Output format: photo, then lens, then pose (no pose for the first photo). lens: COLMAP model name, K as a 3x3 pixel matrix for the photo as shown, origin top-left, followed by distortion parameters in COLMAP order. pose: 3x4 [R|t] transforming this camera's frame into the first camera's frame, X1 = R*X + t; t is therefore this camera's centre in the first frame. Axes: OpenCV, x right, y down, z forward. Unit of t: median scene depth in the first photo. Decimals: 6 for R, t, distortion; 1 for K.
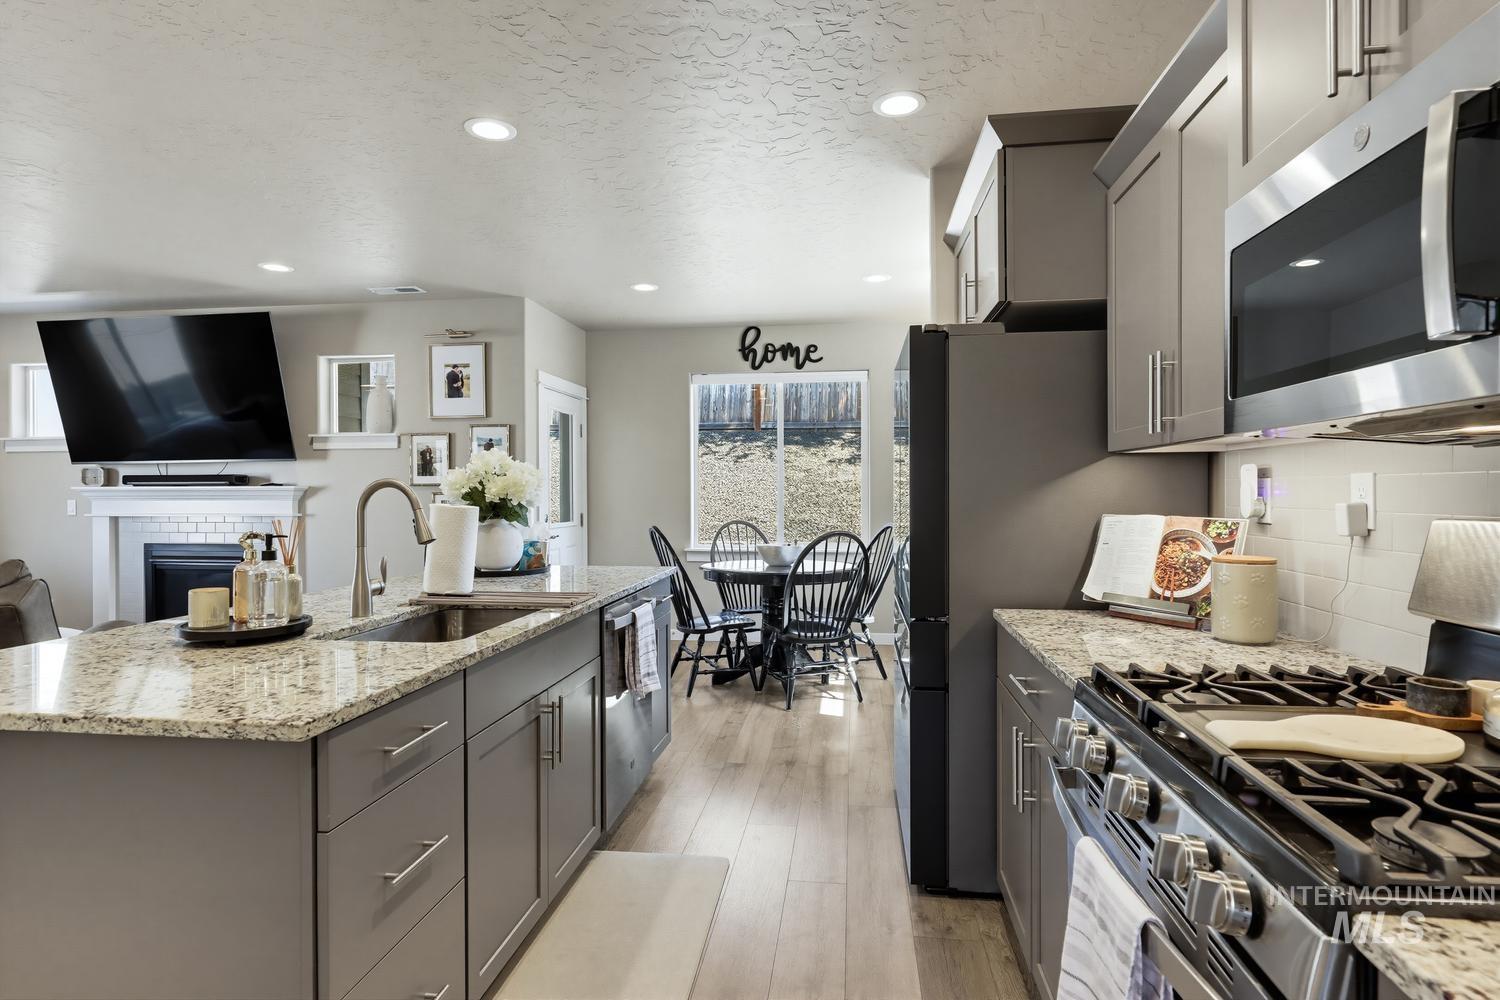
lens RADIAL K [[768.5, 0, 750.9], [0, 768.5, 505.5], [0, 0, 1]] dist [-0.001946, -0.000590]
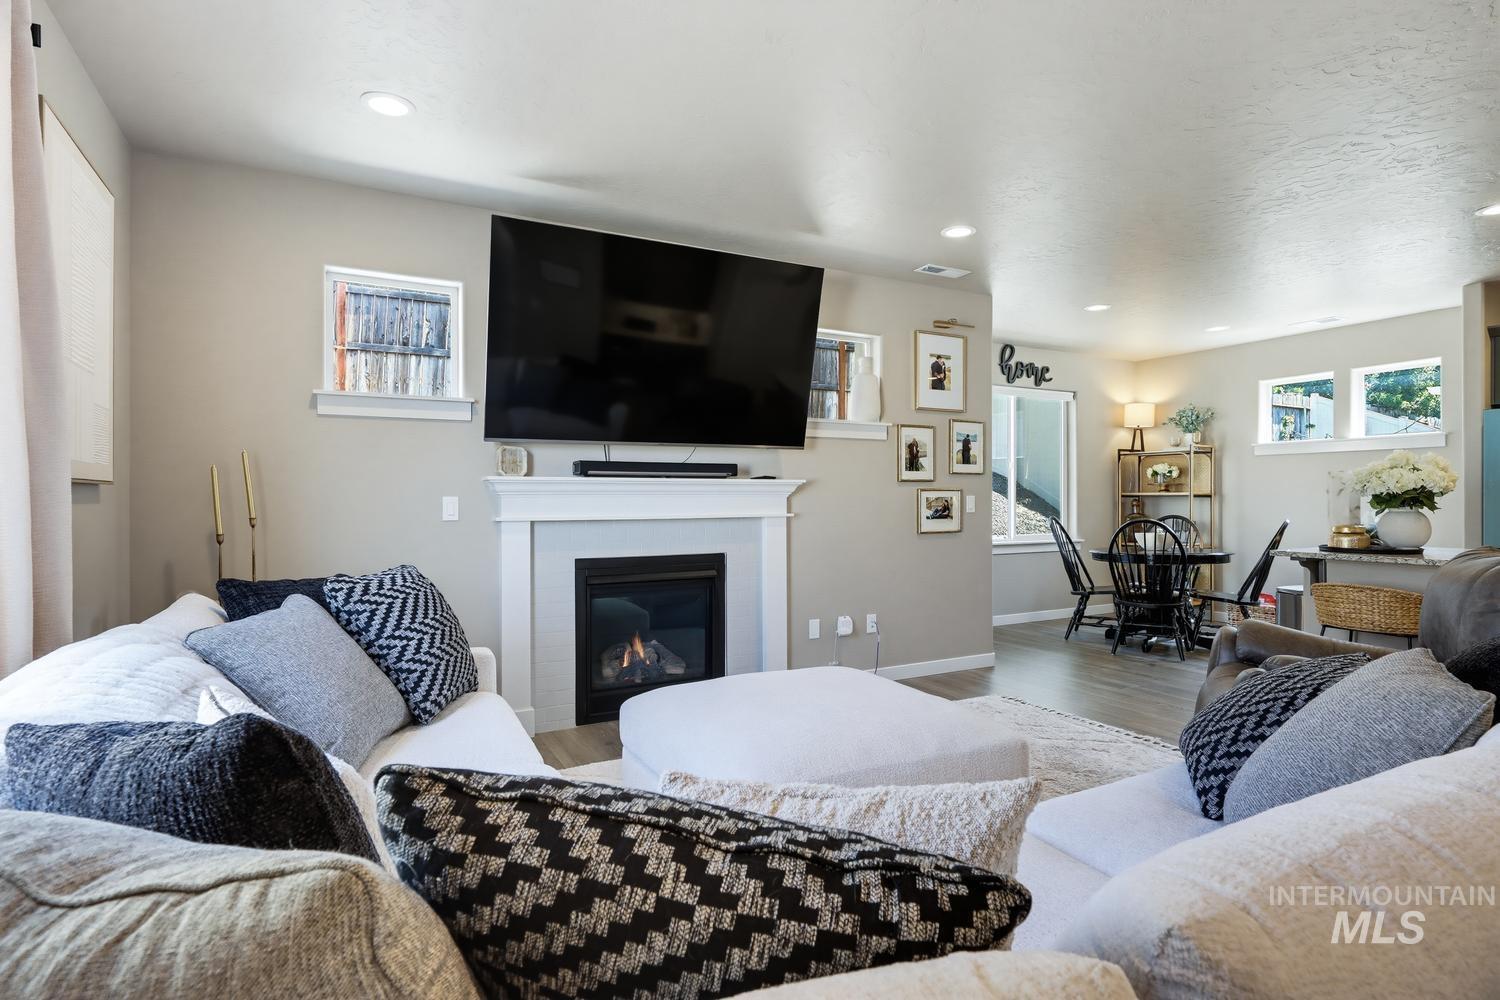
lens RADIAL K [[768.5, 0, 746.2], [0, 768.5, 498.8], [0, 0, 1]] dist [-0.001946, -0.000590]
pose [[0.811902, -0.000055, 0.583793, -1.105042], [0.011230, 0.999816, -0.015524, 0.007464], [-0.583685, 0.019160, 0.811754, 0.355302]]
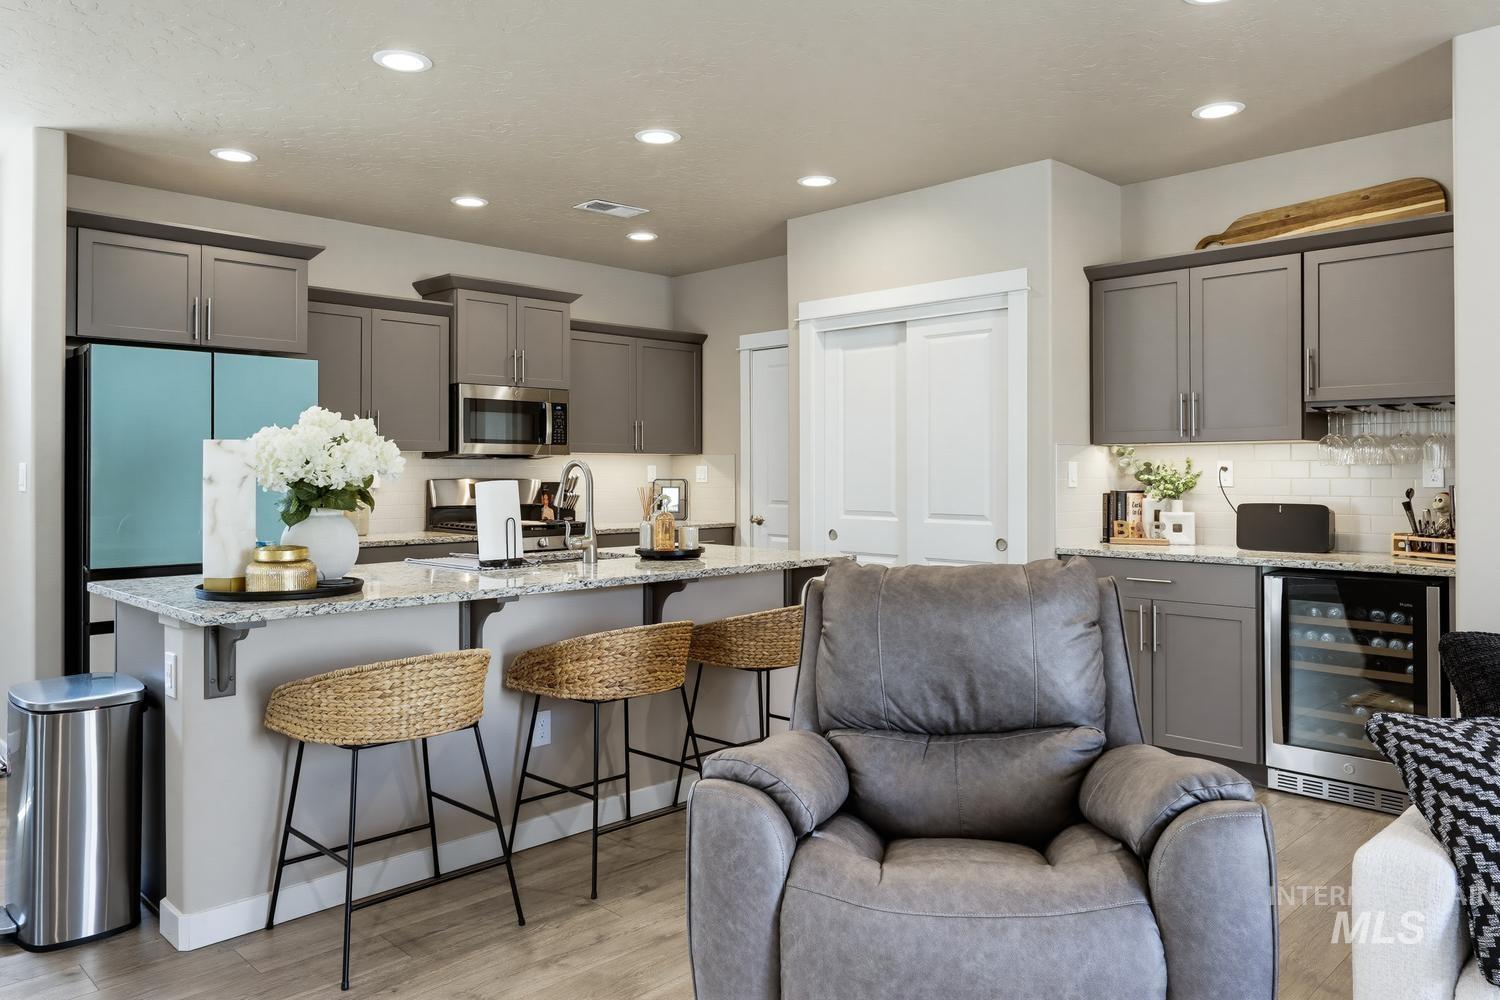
lens RADIAL K [[1048.2, 0, 755.9], [0, 1048.2, 463.9], [0, 0, 1]] dist [-0.002631, 0.000638]
pose [[-0.784716, 0.007497, 0.619811, -0.715901], [0.014551, 0.999874, 0.006328, -0.012545], [-0.619685, 0.013984, -0.784726, 0.875615]]
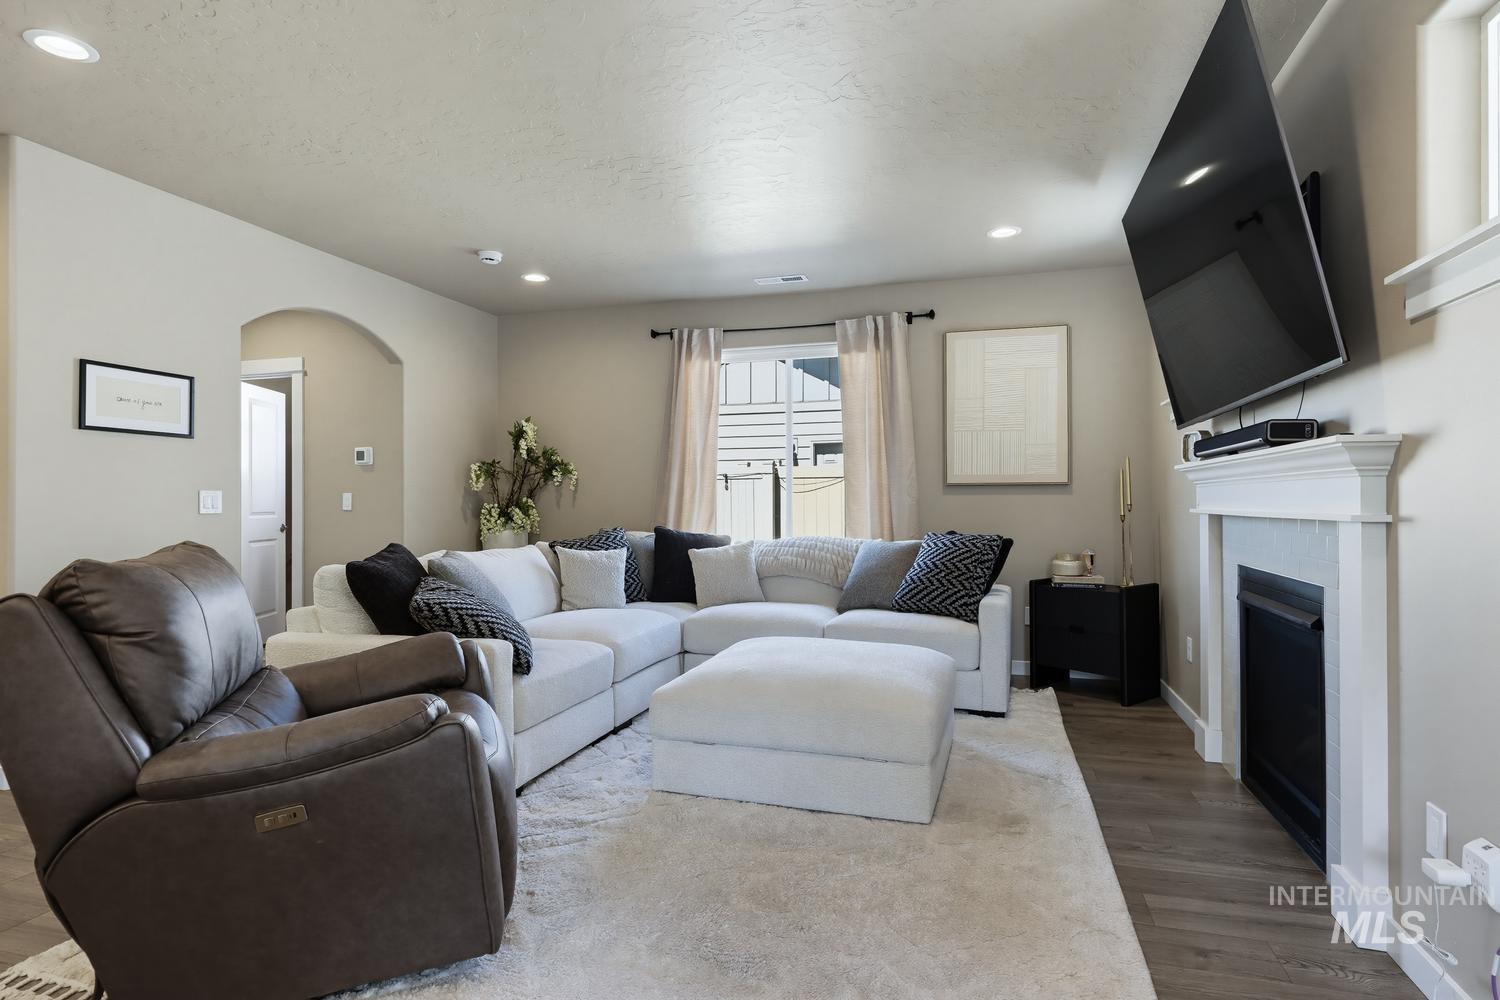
lens RADIAL K [[793.9, 0, 754.9], [0, 793.9, 496.6], [0, 0, 1]] dist [0.002572, -0.000951]
pose [[-0.166760, -0.004218, -0.985989, -0.186985], [-0.013394, 0.999908, -0.002012, 0.007231], [0.985907, 0.012871, -0.166801, 0.780010]]
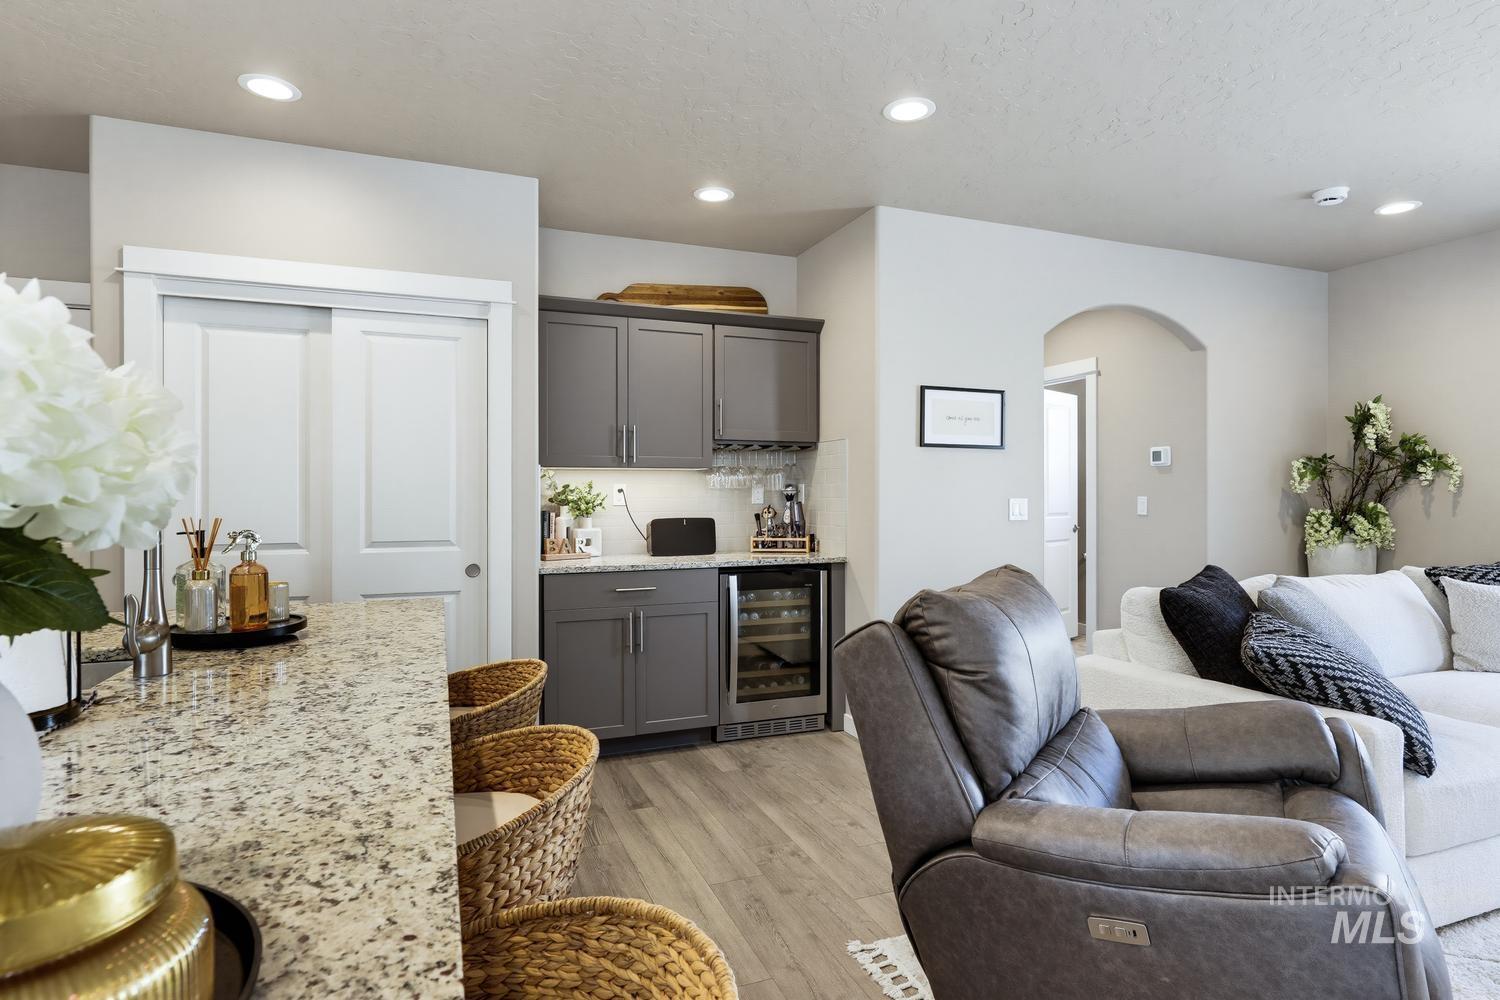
lens RADIAL K [[793.9, 0, 752.8], [0, 793.9, 499.7], [0, 0, 1]] dist [0.002572, -0.000951]
pose [[-0.880341, 0.006795, -0.474292, -0.238603], [-0.005083, 0.999705, 0.023758, -0.008025], [0.474314, 0.023326, -0.880047, 0.714550]]
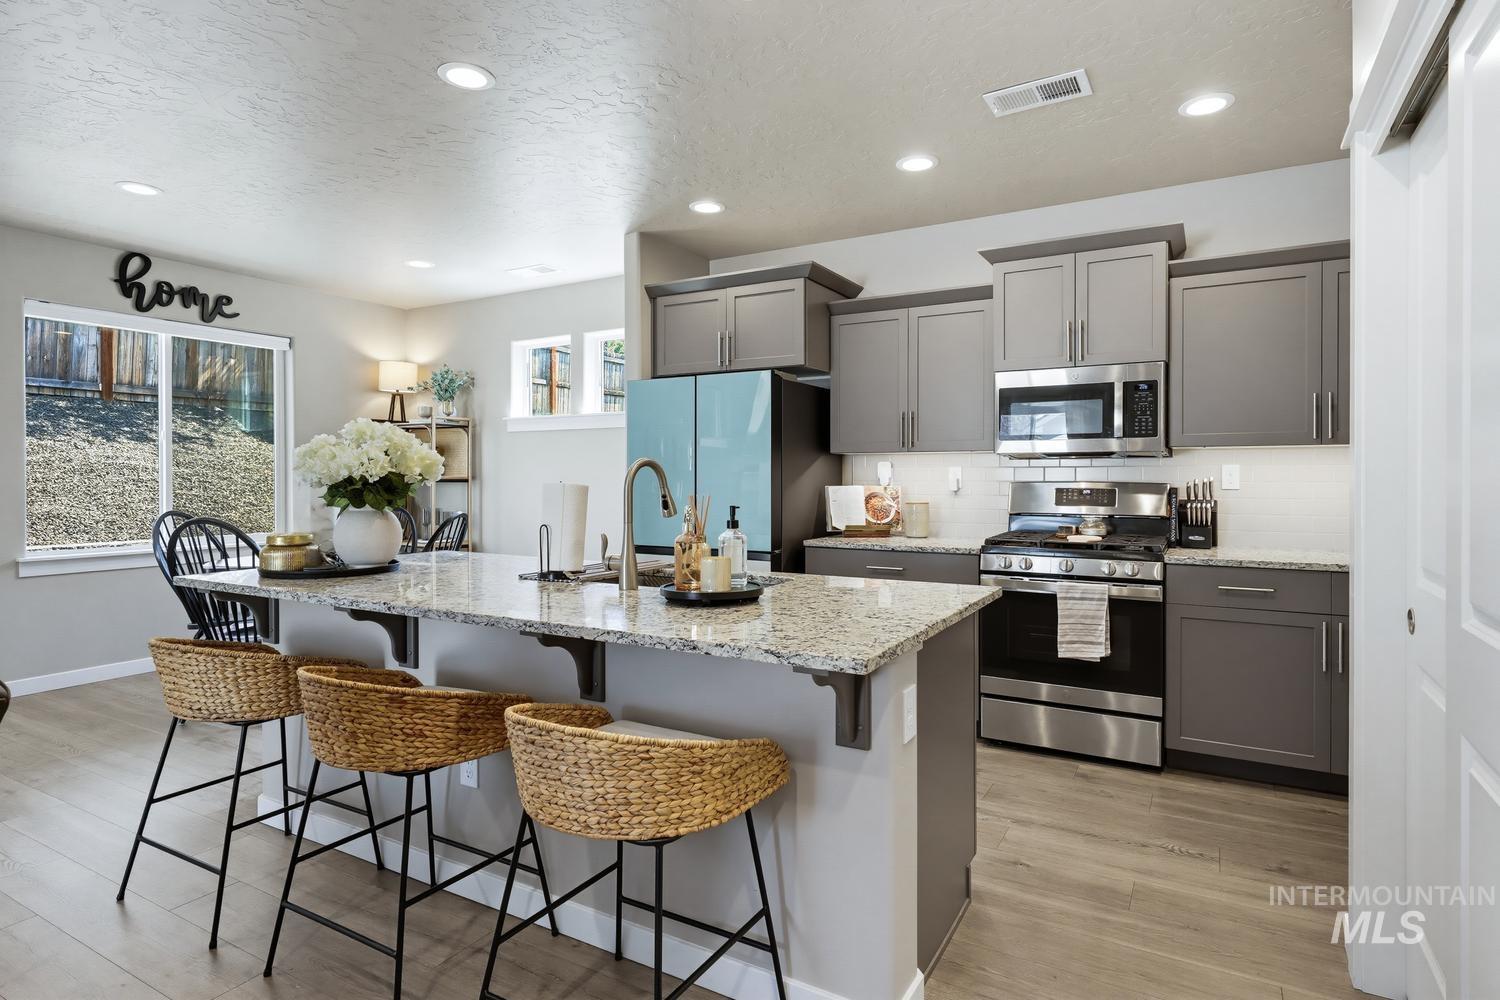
lens RADIAL K [[768.5, 0, 752.4], [0, 768.5, 493.4], [0, 0, 1]] dist [-0.001946, -0.000590]
pose [[0.380895, -0.017611, 0.924451, -0.532201], [0.015161, 0.999803, 0.012800, 0.002168], [-0.924494, 0.009140, 0.381087, 0.179867]]
